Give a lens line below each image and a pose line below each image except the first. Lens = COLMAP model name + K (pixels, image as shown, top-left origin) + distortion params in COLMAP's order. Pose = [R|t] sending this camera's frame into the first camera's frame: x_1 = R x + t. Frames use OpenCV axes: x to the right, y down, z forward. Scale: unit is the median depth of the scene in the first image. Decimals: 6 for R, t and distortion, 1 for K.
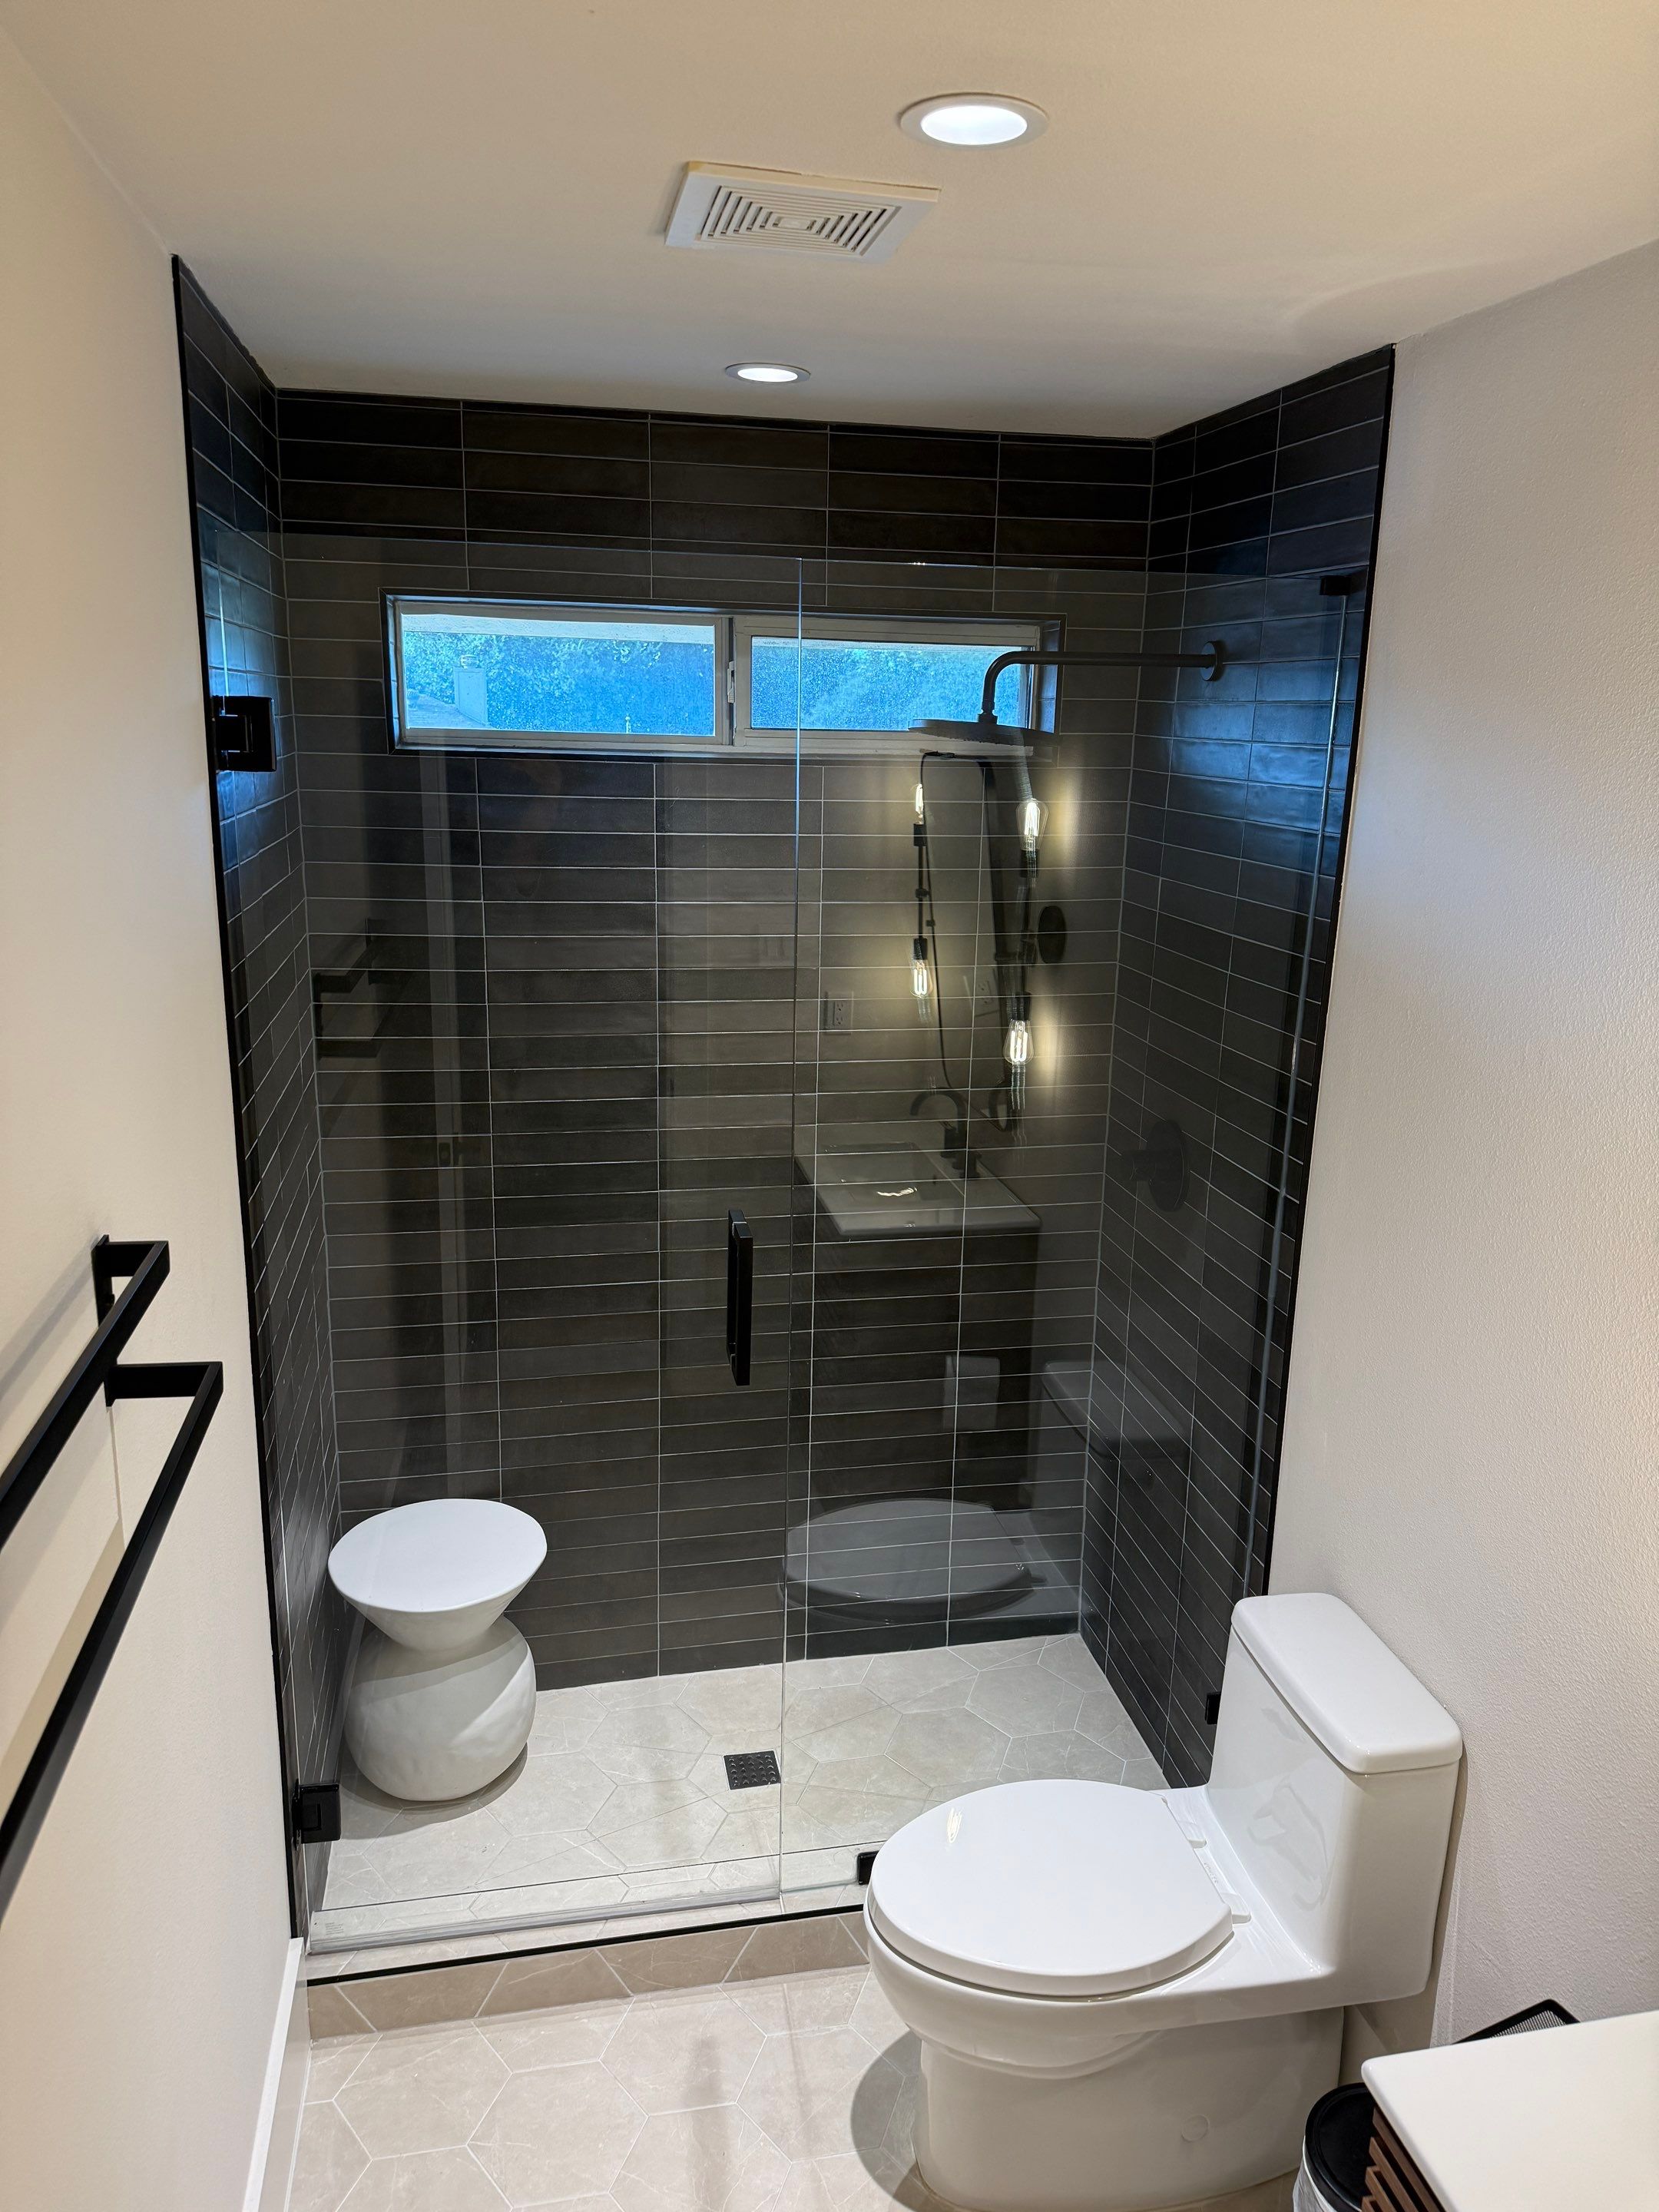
lens RADIAL K [[1571.2, 0, 838.6], [0, 1571.2, 1104.3], [0, 0, 1]] dist [0.032435, -0.030239]
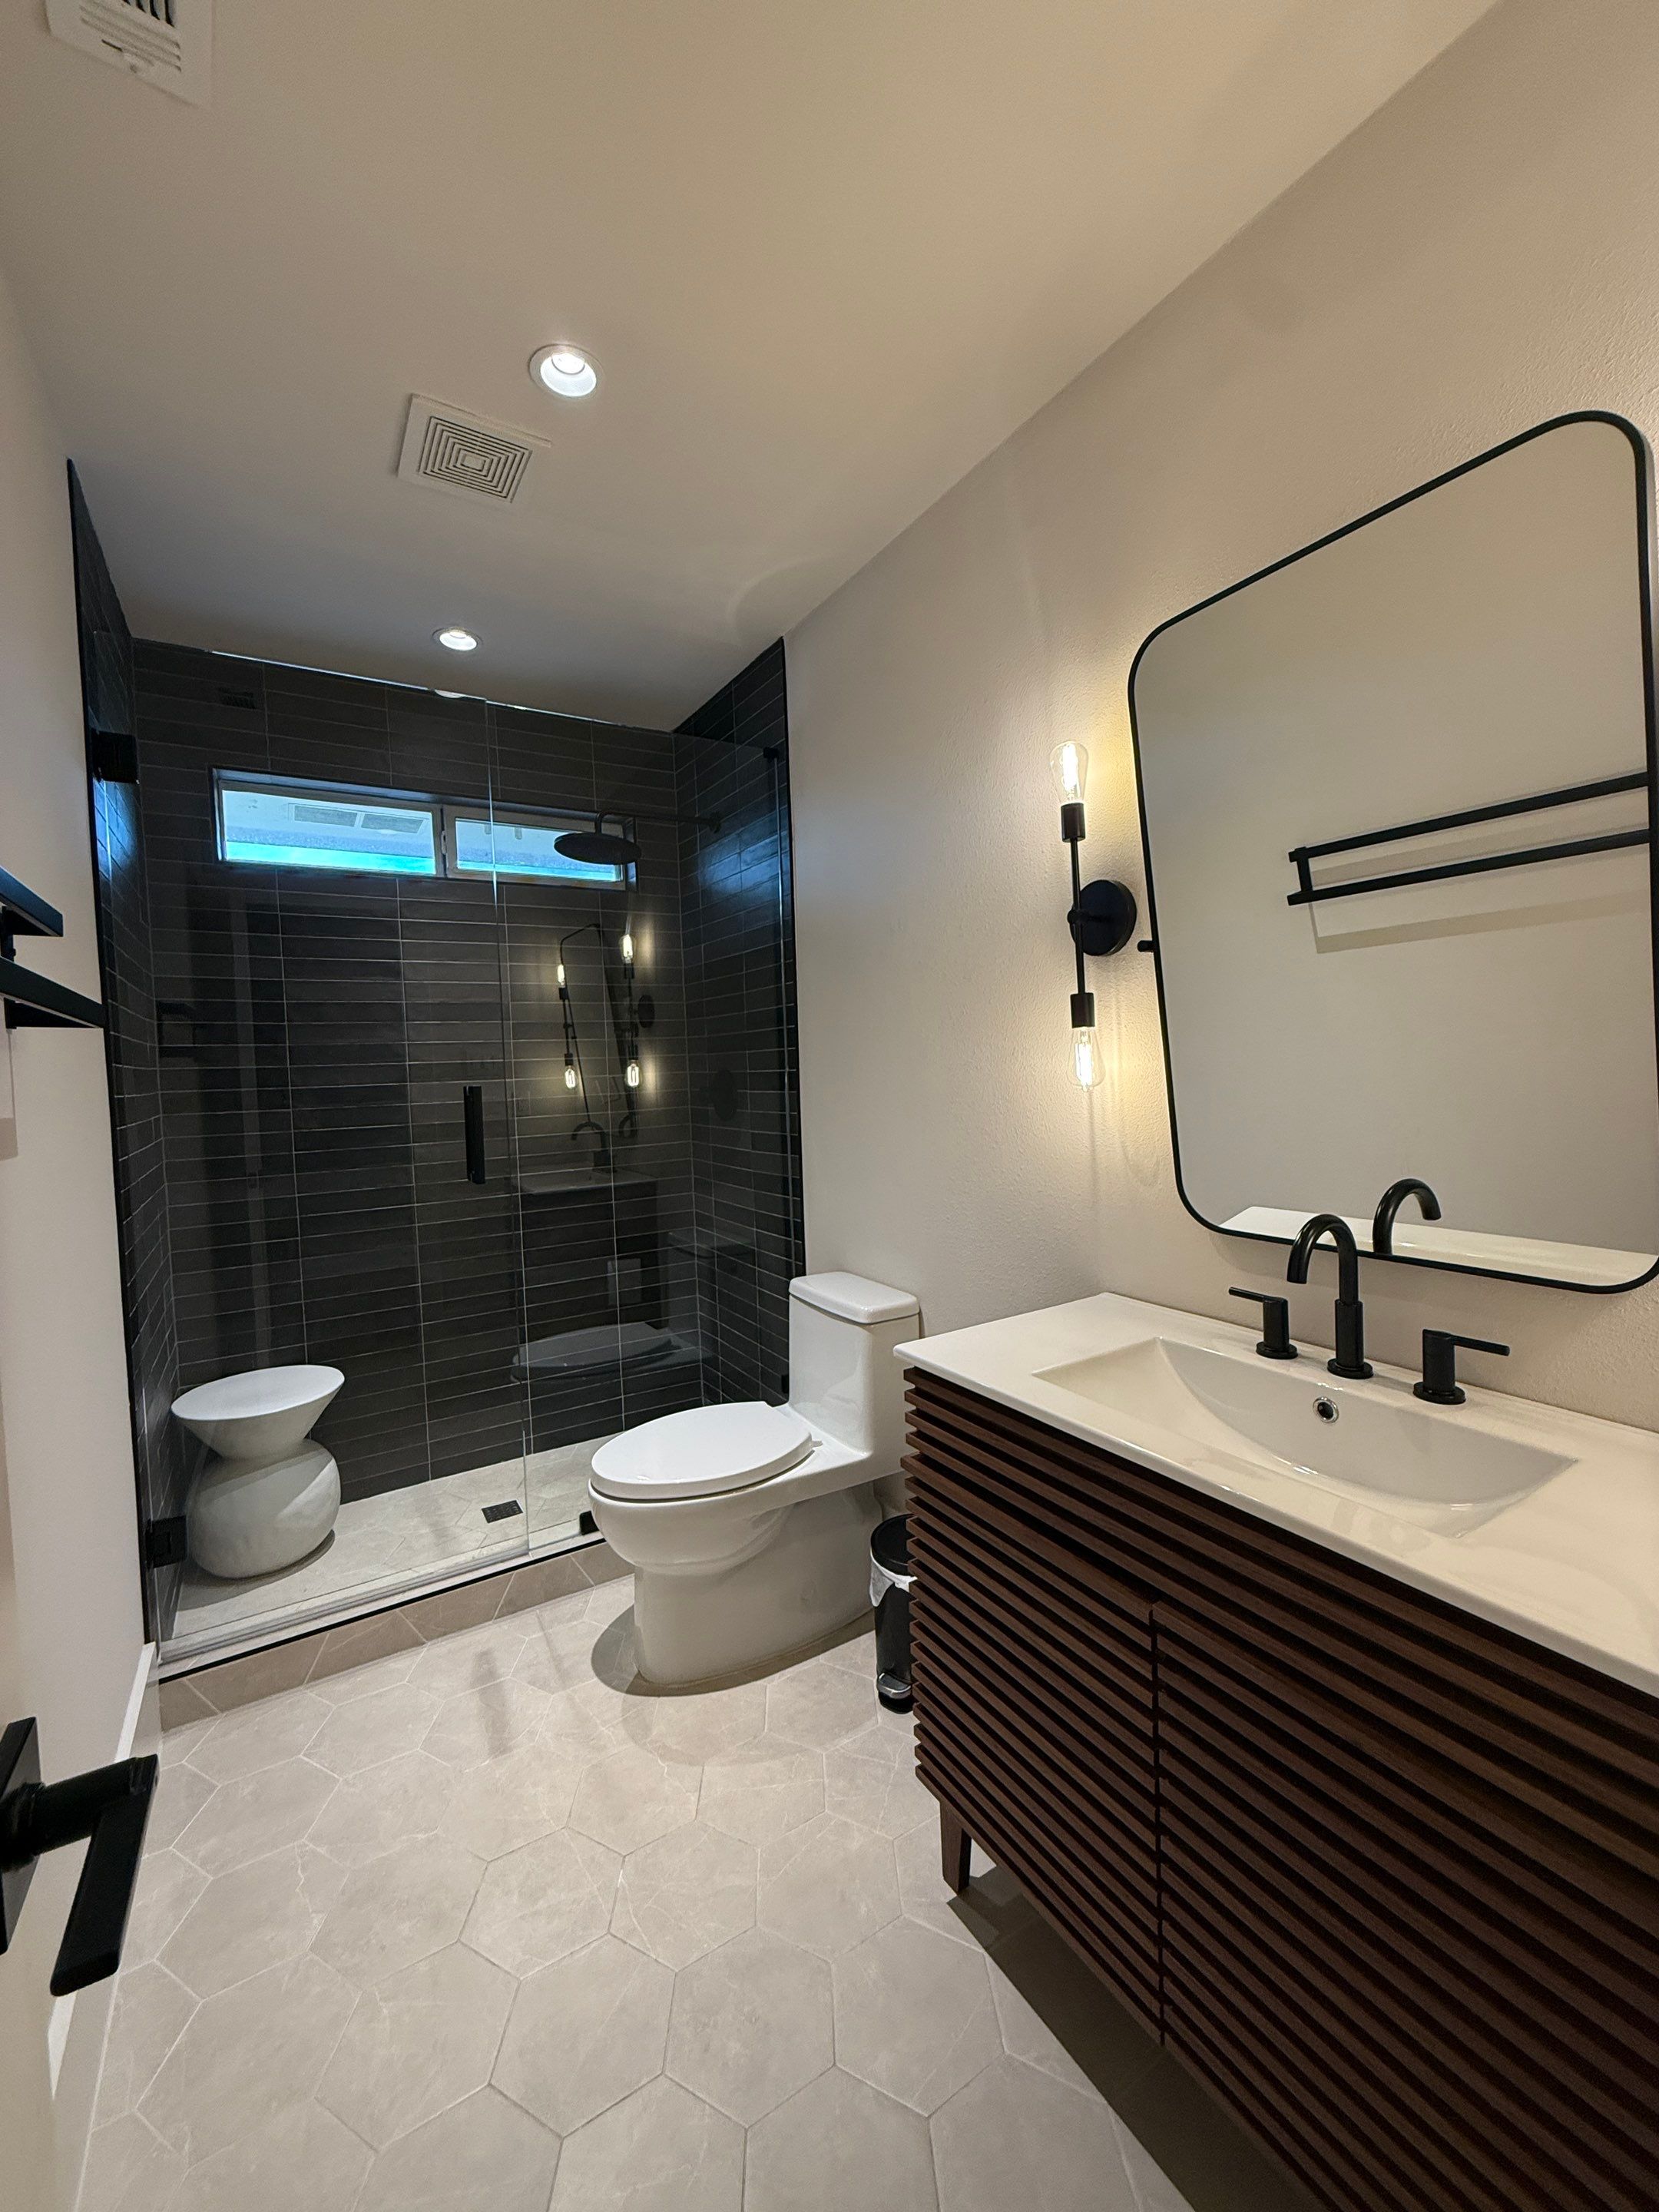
lens RADIAL K [[894.9, 0, 833.6], [0, 894.9, 1100.0], [0, 0, 1]] dist [-0.004201, 0.001097]
pose [[0.936478, -0.070461, 0.343575, -0.025284], [0.140246, 0.973115, -0.182698, 0.253839], [-0.321465, 0.219278, 0.921183, 0.021982]]
